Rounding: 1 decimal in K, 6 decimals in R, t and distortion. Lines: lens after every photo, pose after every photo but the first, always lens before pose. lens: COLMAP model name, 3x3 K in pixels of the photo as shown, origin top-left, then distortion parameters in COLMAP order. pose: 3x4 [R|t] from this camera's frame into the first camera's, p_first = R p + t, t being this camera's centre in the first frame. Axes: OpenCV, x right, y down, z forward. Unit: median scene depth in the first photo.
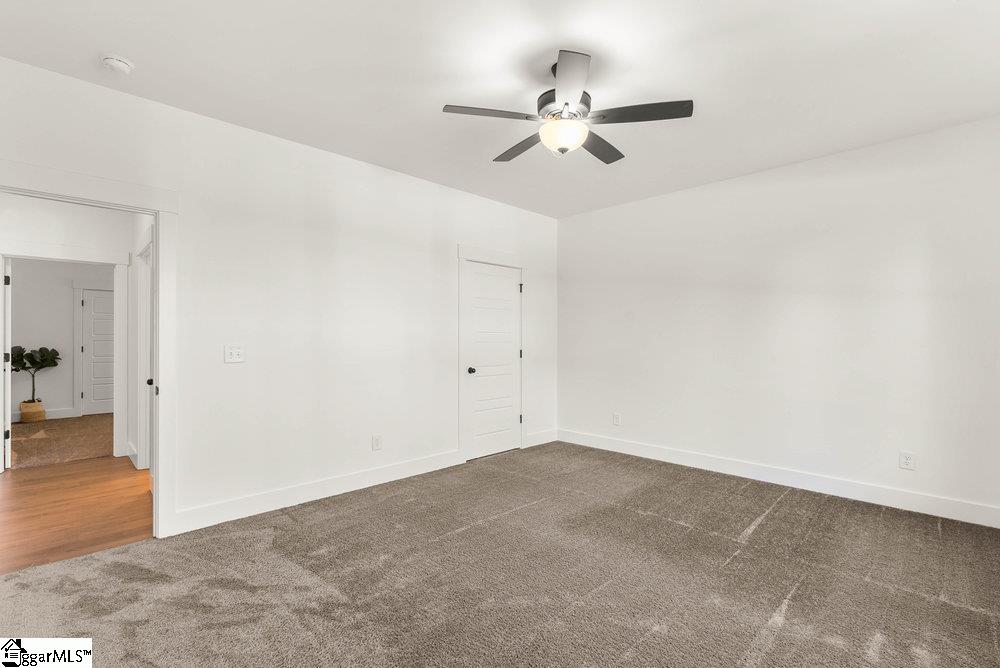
lens RADIAL K [[456.7, 0, 501.8], [0, 456.7, 335.2], [0, 0, 1]] dist [-0.004842, -0.000034]
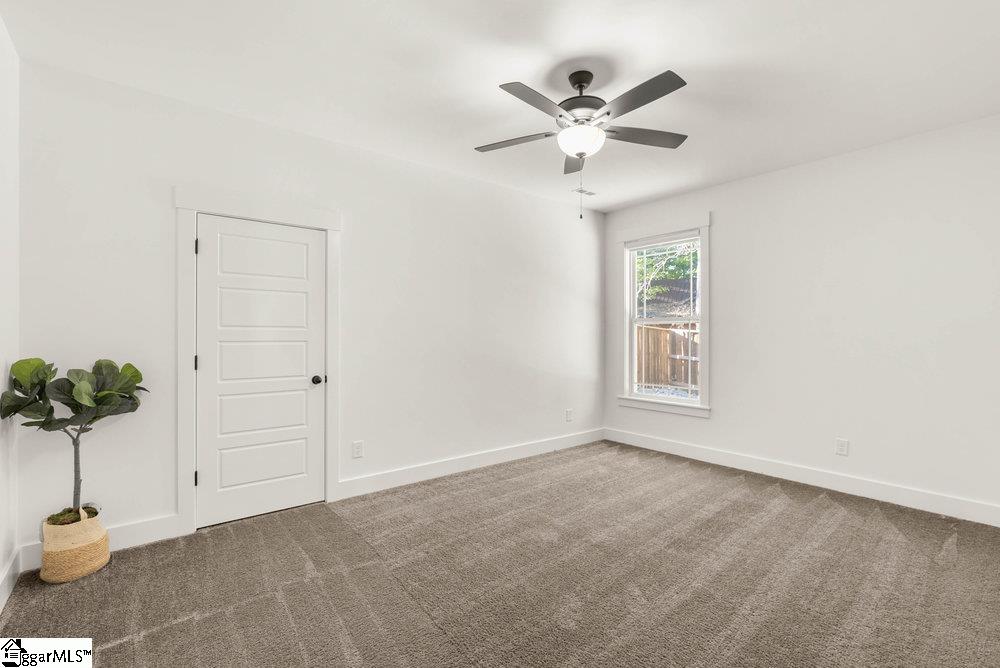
lens RADIAL K [[456.7, 0, 501.2], [0, 456.7, 337.2], [0, 0, 1]] dist [-0.004842, -0.000034]
pose [[0.994457, 0.003763, -0.105073, -0.651525], [-0.002641, 0.999938, 0.010816, 0.002854], [0.105107, -0.010478, 0.994406, 0.669834]]
